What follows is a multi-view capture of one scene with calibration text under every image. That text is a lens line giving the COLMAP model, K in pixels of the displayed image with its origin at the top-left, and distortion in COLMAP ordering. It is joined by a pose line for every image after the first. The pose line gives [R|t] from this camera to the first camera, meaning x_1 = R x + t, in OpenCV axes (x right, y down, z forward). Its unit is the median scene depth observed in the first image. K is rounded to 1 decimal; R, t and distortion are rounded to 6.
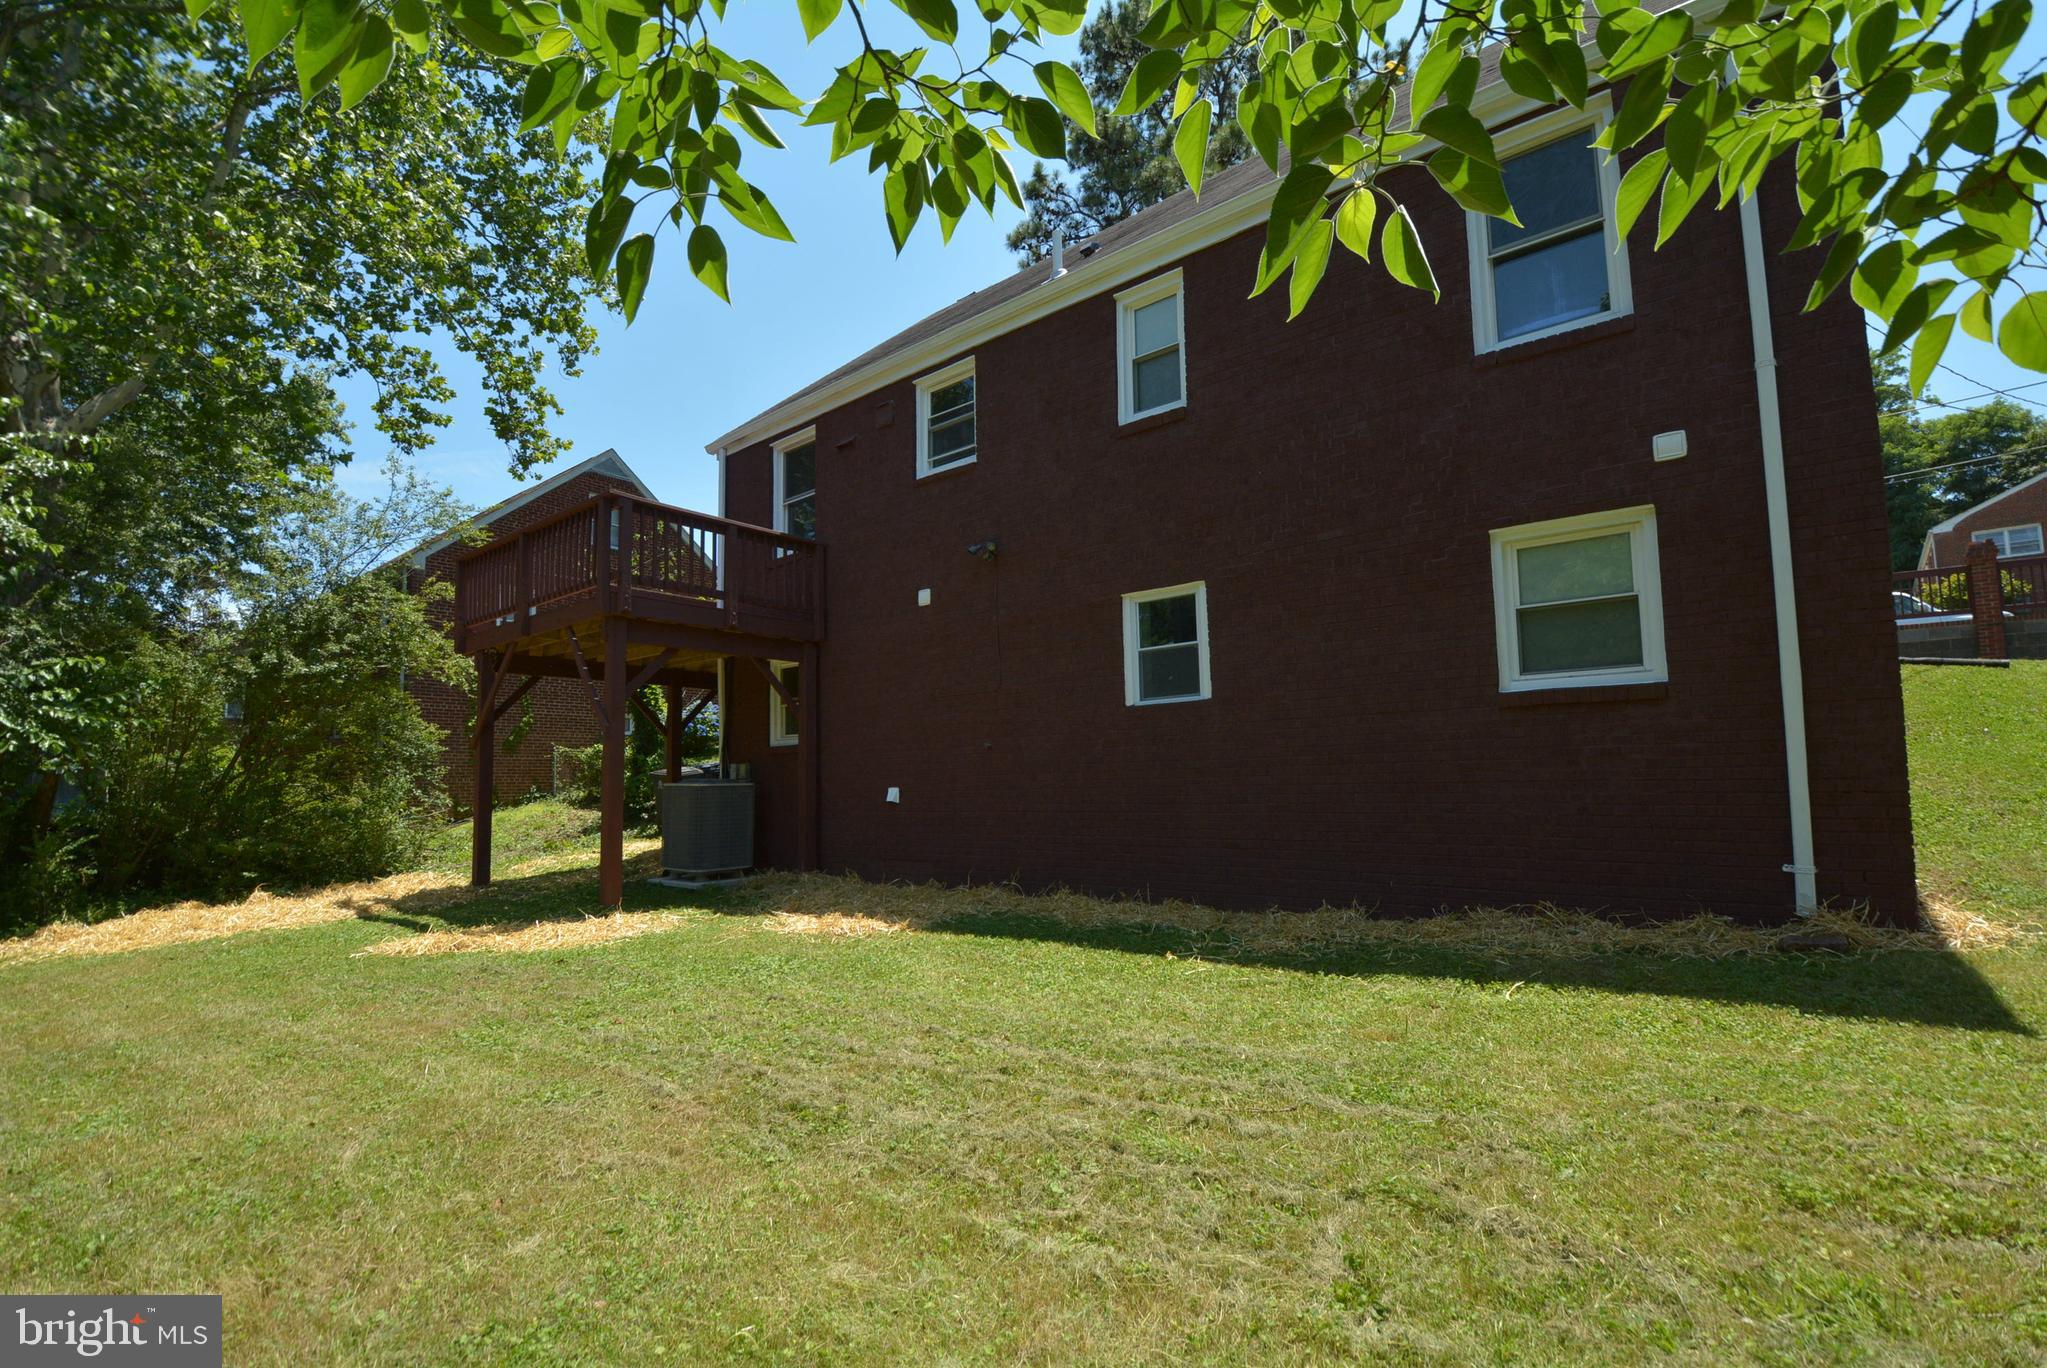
lens RADIAL K [[889.4, 0, 1043.3], [0, 889.4, 716.2], [0, 0, 1]] dist [-0.001172, -0.015605]
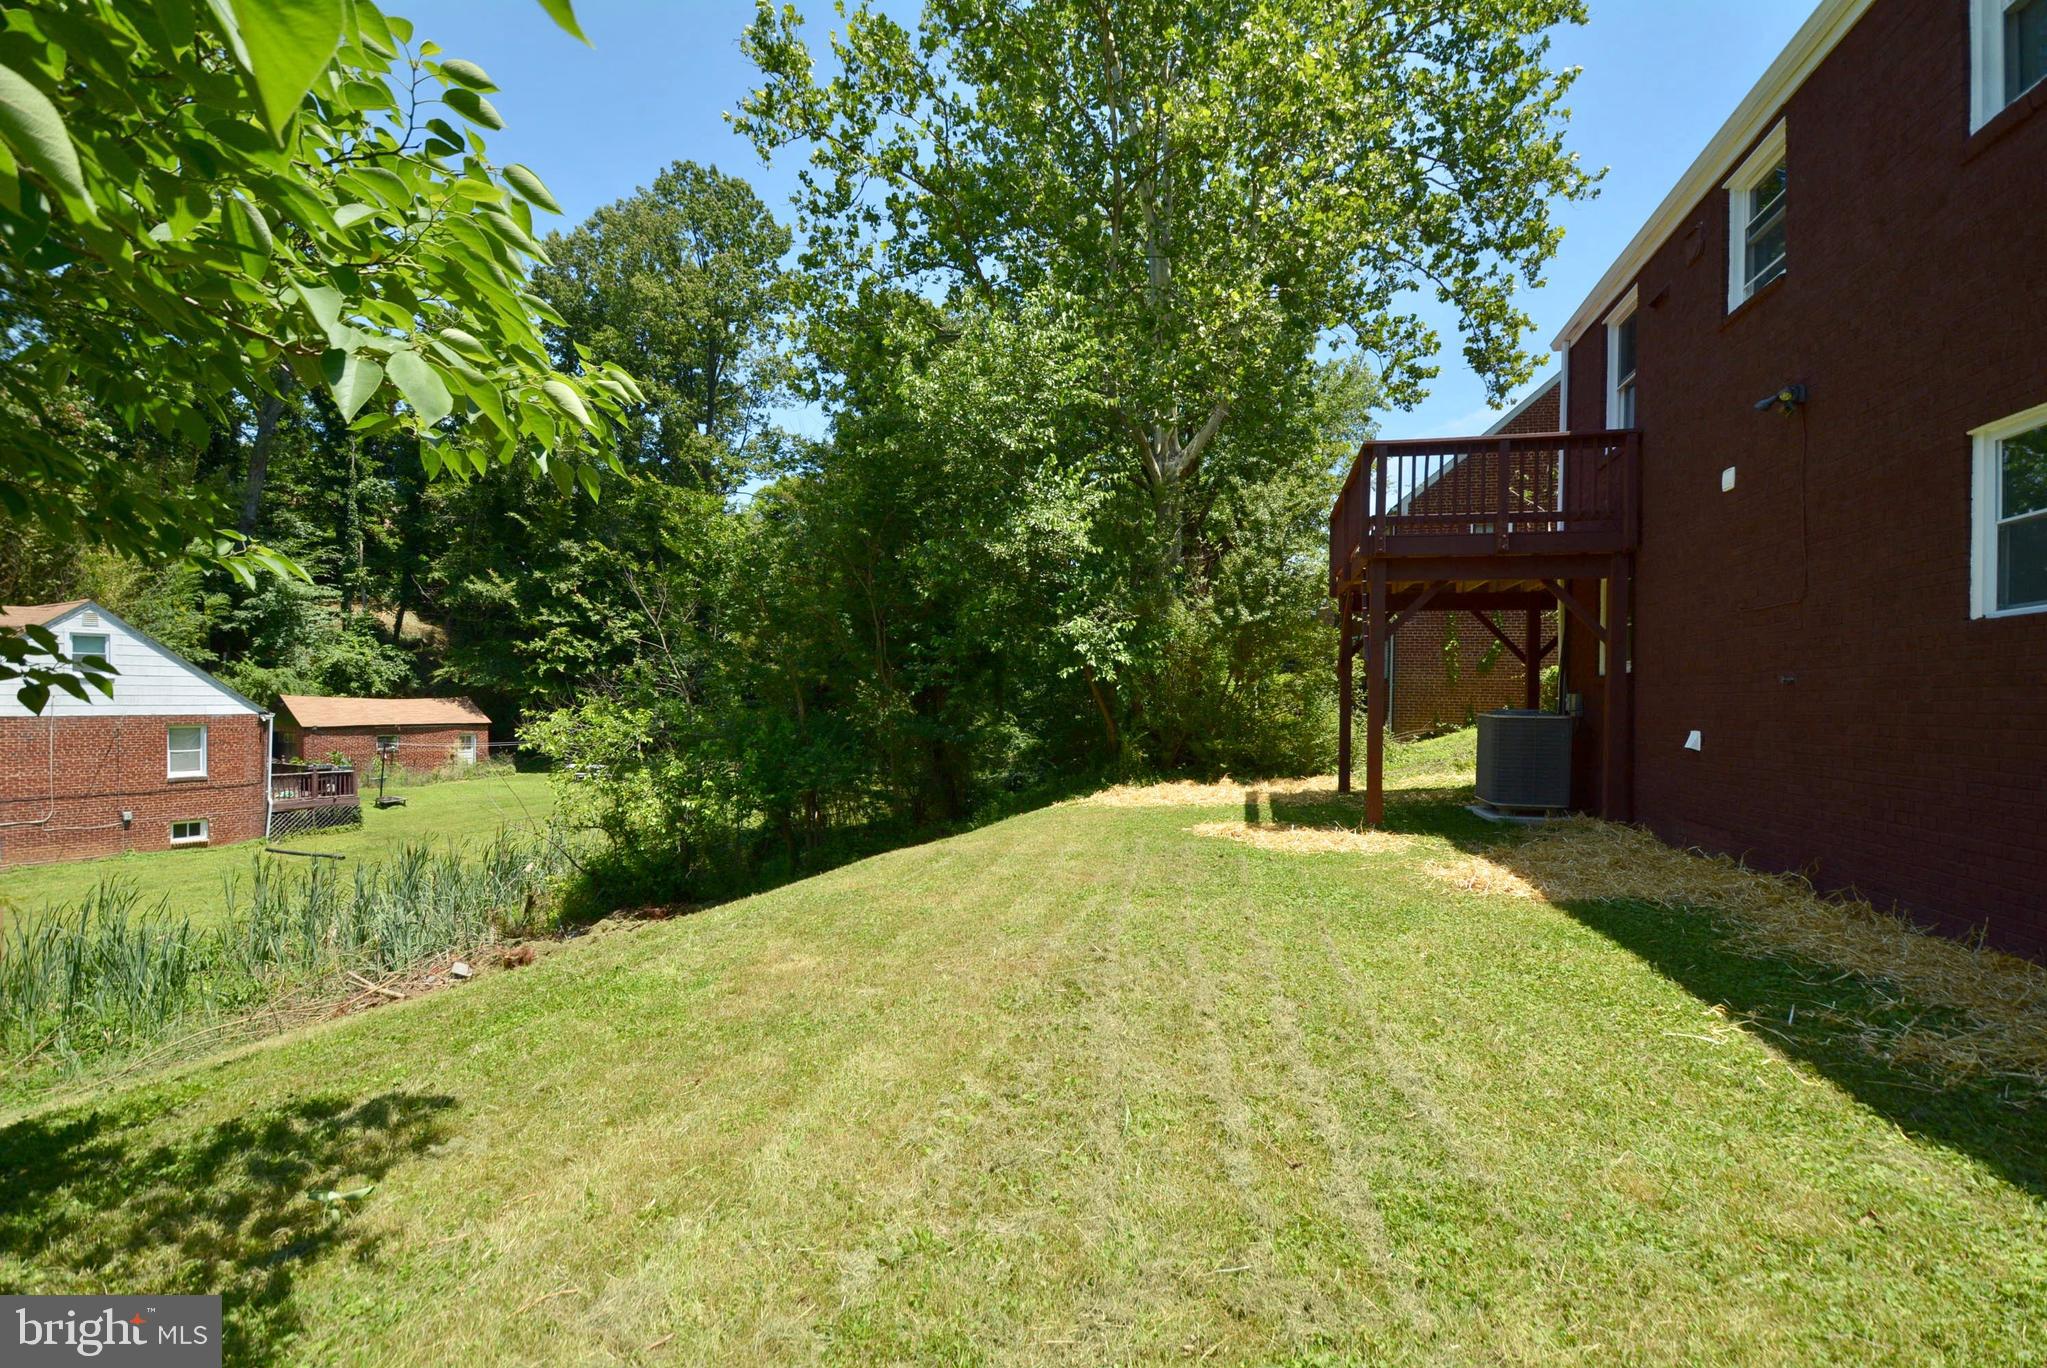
lens RADIAL K [[889.4, 0, 1043.3], [0, 889.4, 716.2], [0, 0, 1]] dist [-0.001172, -0.015605]
pose [[0.442104, 0.040351, -0.896056, 0.115150], [0.042839, 0.996898, 0.066029, -0.003897], [0.895940, -0.067577, 0.439004, 0.060711]]
